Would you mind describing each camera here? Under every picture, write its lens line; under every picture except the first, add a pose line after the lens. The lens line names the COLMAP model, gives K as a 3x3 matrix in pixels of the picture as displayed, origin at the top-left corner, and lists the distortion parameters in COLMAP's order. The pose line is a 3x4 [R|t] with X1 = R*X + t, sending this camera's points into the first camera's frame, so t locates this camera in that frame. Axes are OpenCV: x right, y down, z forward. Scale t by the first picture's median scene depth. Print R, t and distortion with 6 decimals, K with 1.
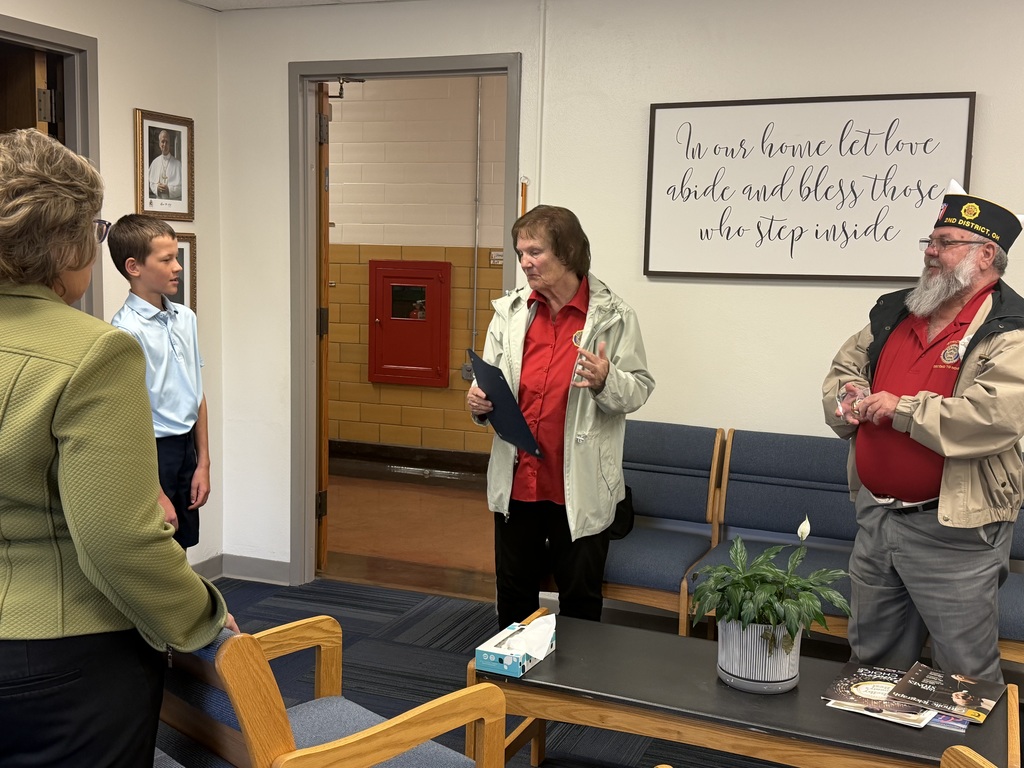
lens RADIAL K [[1159.0, 0, 486.6], [0, 1159.0, 388.7], [0, 0, 1]] dist [0.121270, 0.000000]
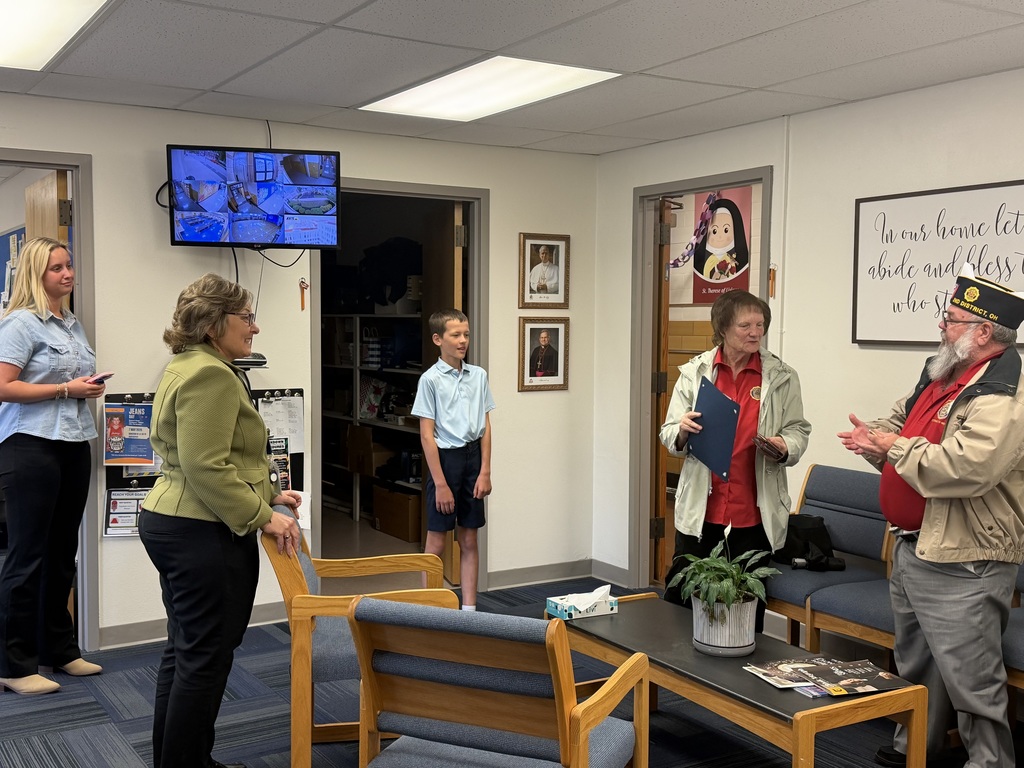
lens RADIAL K [[1159.0, 0, 502.6], [0, 1159.0, 393.7], [0, 0, 1]] dist [0.121270, 0.000000]
pose [[0.802268, 0.019159, -0.596656, 0.573199], [-0.057357, 0.997335, -0.045097, 0.026231], [0.594202, 0.070402, 0.801229, -0.148948]]
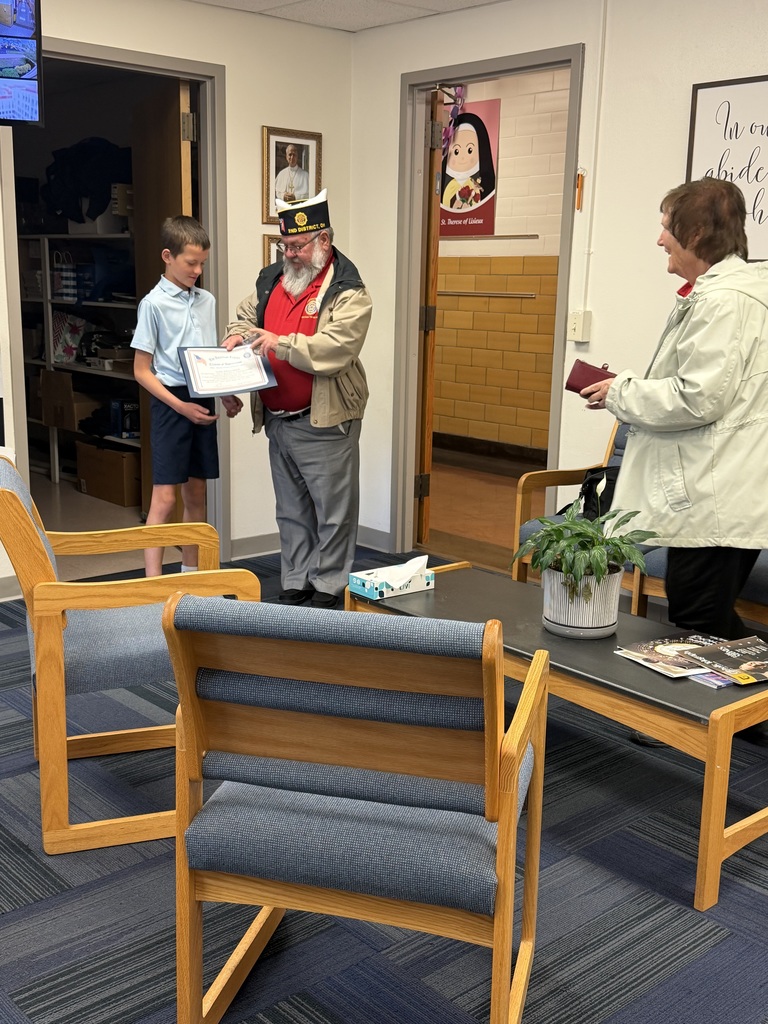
lens RADIAL K [[1159.0, 0, 382.0], [0, 1159.0, 507.0], [0, 0, 1]] dist [0.121270, 0.000000]
pose [[0.897902, 0.082558, -0.432385, 0.369576], [-0.052861, 0.995370, 0.080279, 0.042824], [0.437011, -0.049226, 0.898108, -0.021114]]
